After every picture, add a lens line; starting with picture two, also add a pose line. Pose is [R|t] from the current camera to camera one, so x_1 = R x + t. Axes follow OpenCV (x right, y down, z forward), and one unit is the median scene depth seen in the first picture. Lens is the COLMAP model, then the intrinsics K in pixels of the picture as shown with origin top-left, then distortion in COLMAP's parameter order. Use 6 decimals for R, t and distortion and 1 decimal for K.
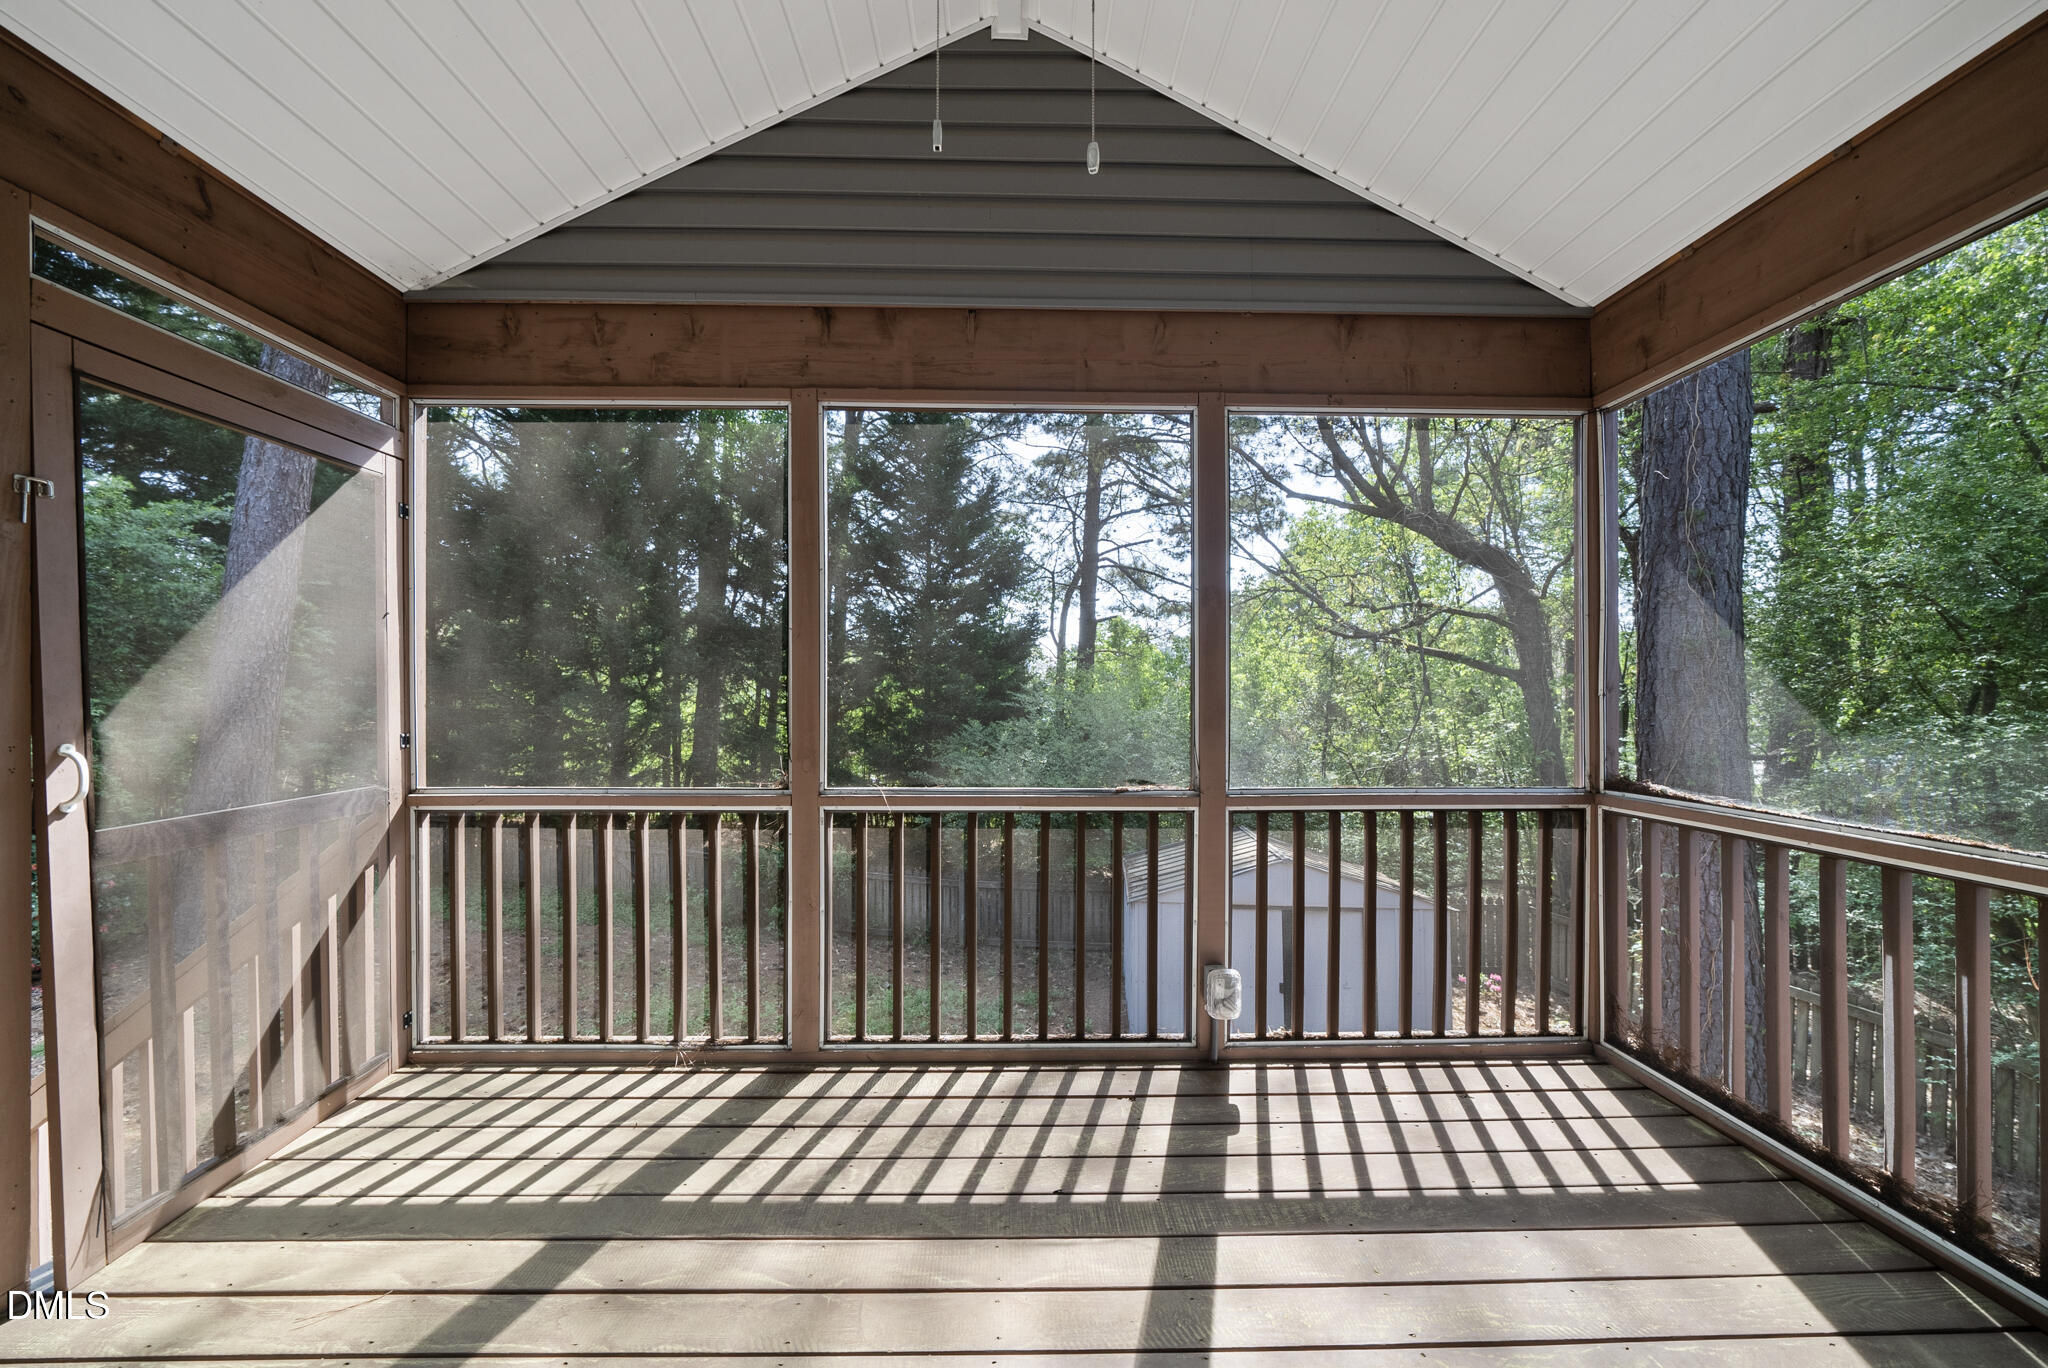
lens RADIAL K [[707.0, 0, 1023.0], [0, 707.0, 690.3], [0, 0, 1]] dist [-0.007282, -0.000239]
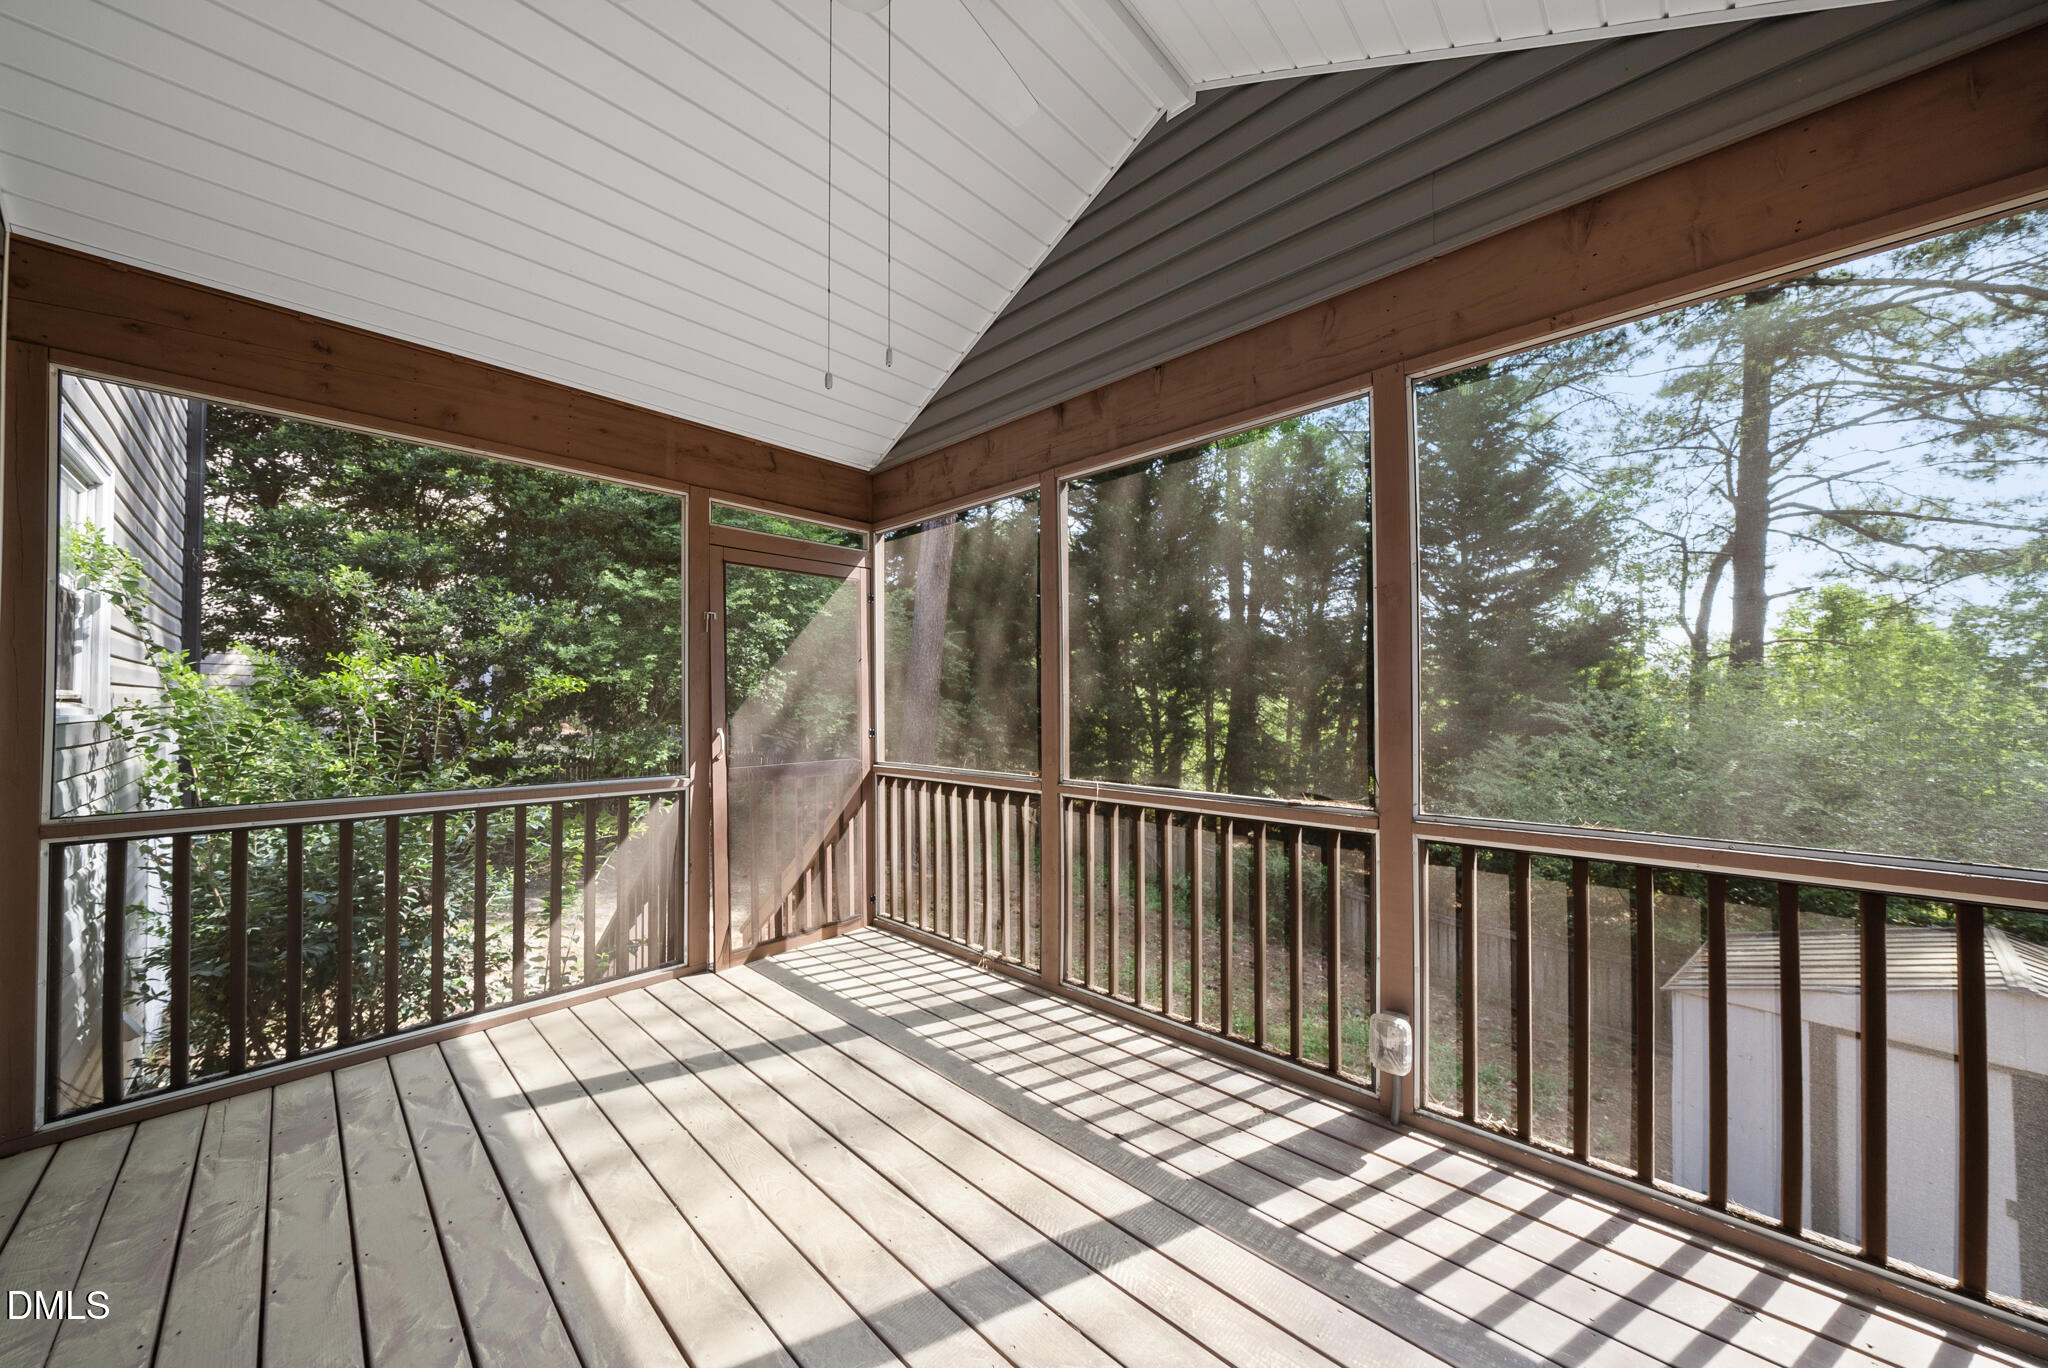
lens RADIAL K [[707.0, 0, 1023.2], [0, 707.0, 691.7], [0, 0, 1]] dist [-0.007282, -0.000239]
pose [[0.708440, -0.016229, -0.705584, 0.593533], [0.005659, 0.999834, -0.017316, 0.002729], [0.705748, 0.008274, 0.708415, 0.049278]]
